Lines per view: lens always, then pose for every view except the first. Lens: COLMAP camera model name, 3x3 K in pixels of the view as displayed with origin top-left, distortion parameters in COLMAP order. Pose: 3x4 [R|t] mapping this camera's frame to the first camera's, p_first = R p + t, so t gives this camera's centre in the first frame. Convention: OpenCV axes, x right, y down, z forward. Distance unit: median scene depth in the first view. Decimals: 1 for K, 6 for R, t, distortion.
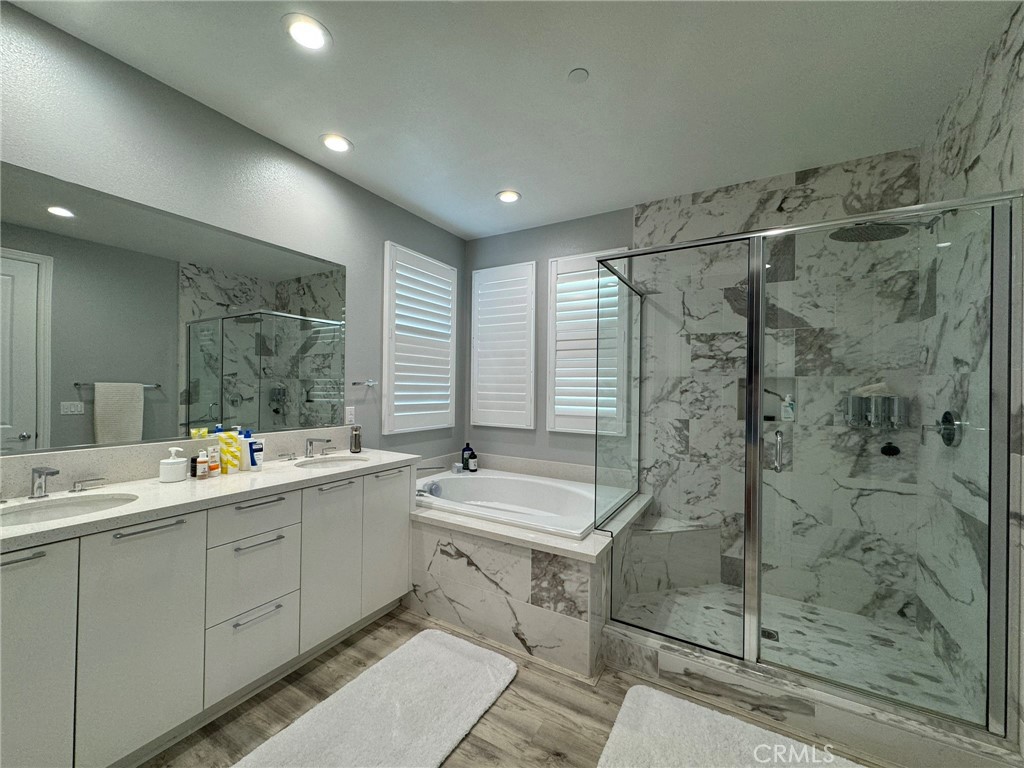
lens RADIAL K [[408.1, 0, 511.8], [0, 408.1, 384.8], [0, 0, 1]] dist [-0.003679, 0.000613]
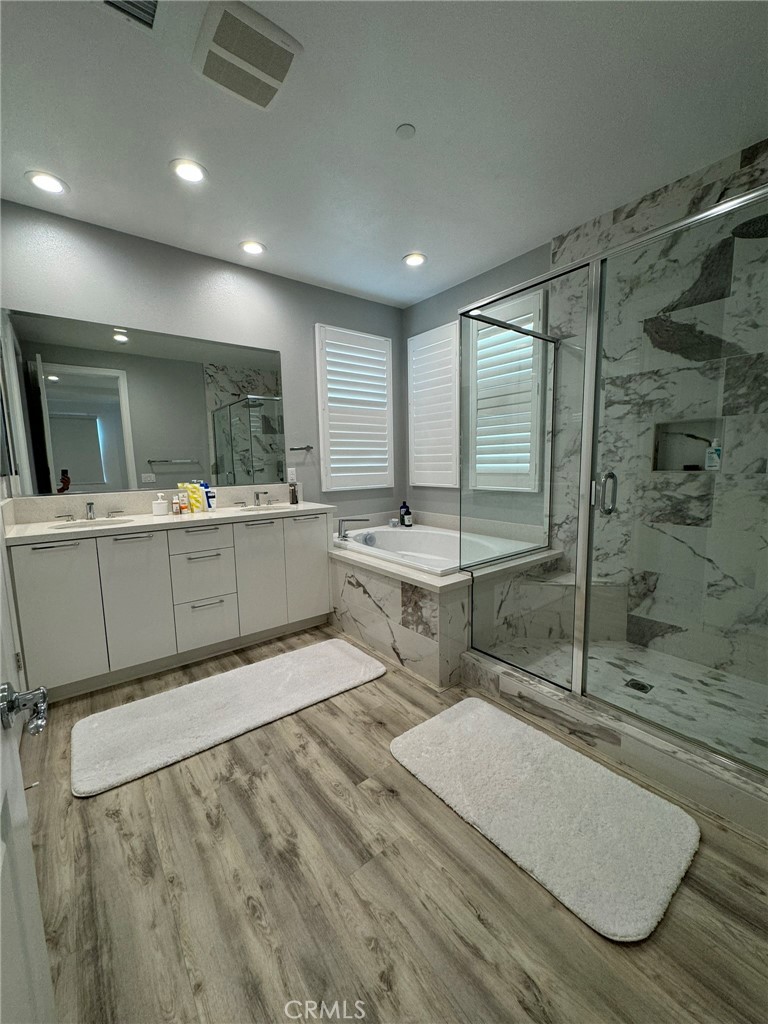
lens RADIAL K [[408.1, 0, 385.2], [0, 408.1, 514.0], [0, 0, 1]] dist [-0.003679, 0.000613]
pose [[0.928525, 0.014525, -0.370985, 0.363006], [0.034610, 0.991497, 0.125443, 0.049796], [0.369653, -0.129317, 0.920127, -0.064792]]
